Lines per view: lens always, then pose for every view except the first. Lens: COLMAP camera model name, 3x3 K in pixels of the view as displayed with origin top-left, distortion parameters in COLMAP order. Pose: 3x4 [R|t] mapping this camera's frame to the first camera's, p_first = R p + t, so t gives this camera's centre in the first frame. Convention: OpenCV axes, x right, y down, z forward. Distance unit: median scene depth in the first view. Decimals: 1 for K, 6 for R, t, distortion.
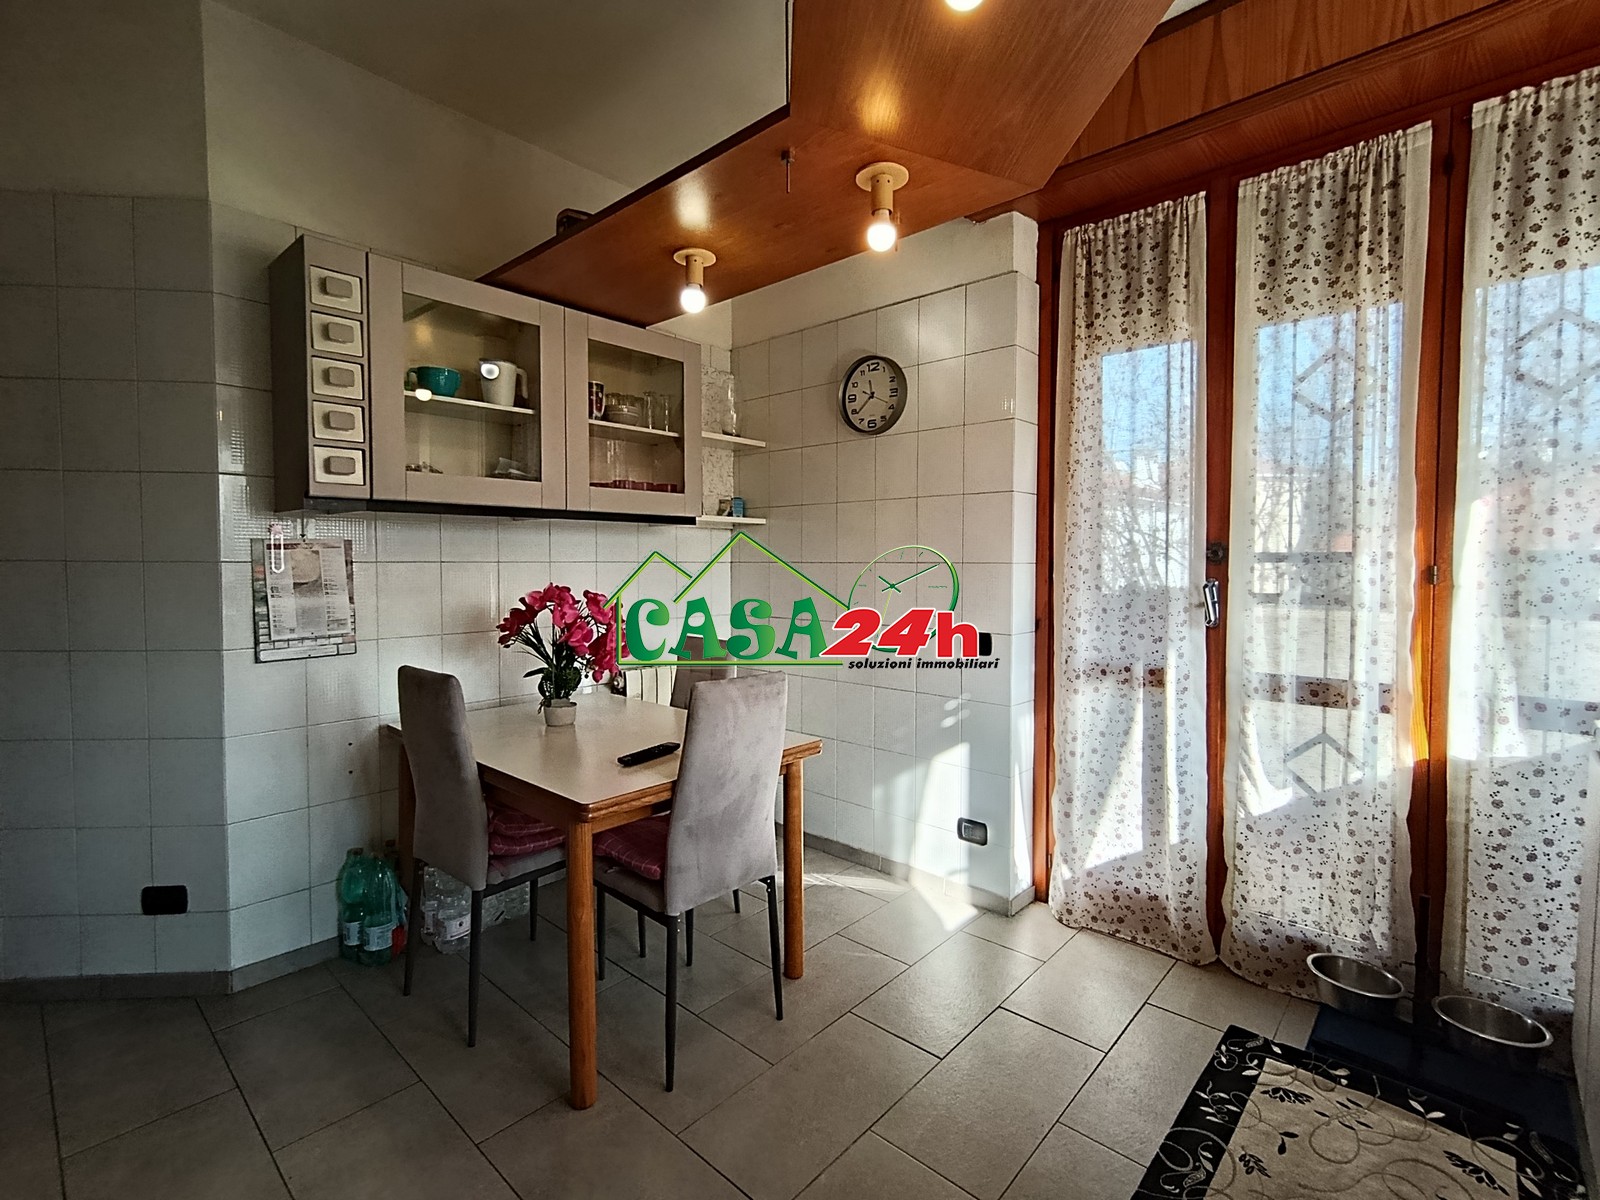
lens RADIAL K [[734.4, 0, 800.0], [0, 734.4, 600.0], [0, 0, 1]] dist [0.000043, 0.000724]
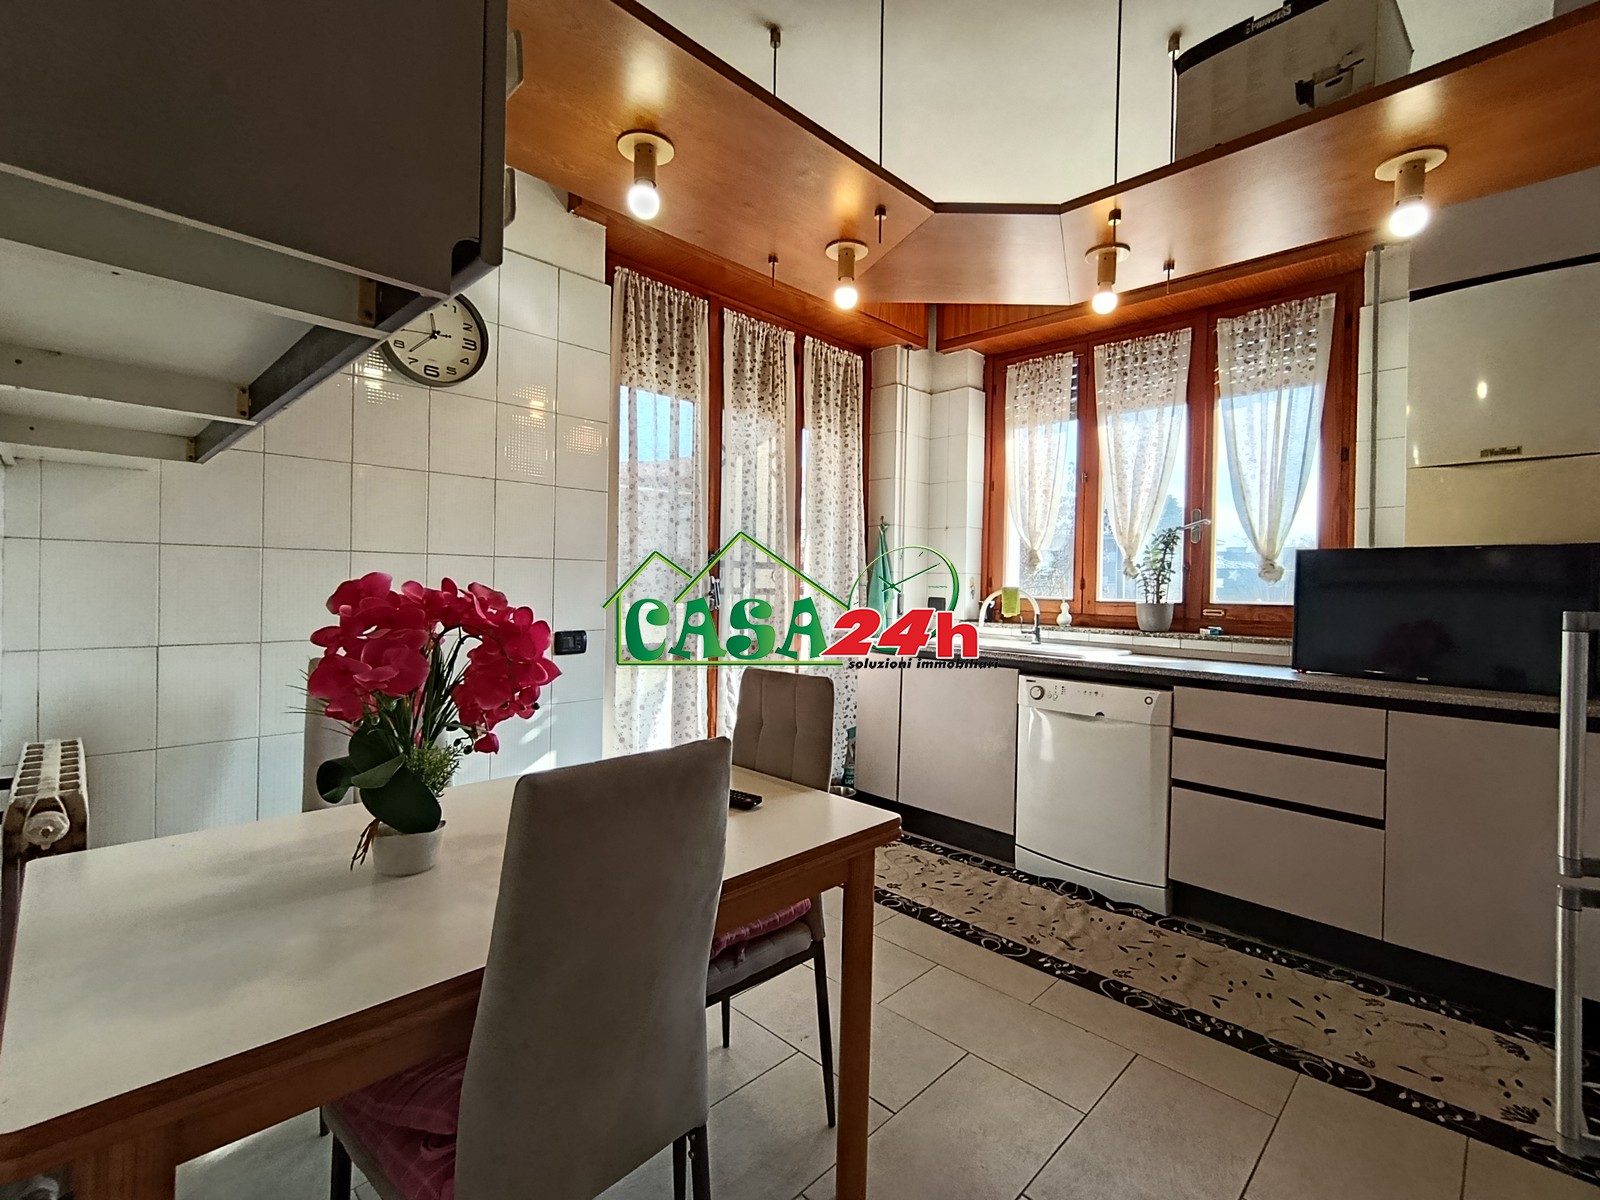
lens RADIAL K [[734.4, 0, 800.0], [0, 734.4, 600.0], [0, 0, 1]] dist [0.000043, 0.000724]
pose [[0.042348, -0.027667, 0.998720, -0.934400], [0.024715, 0.999340, 0.026636, -0.017671], [-0.998797, 0.023556, 0.043004, 0.839335]]
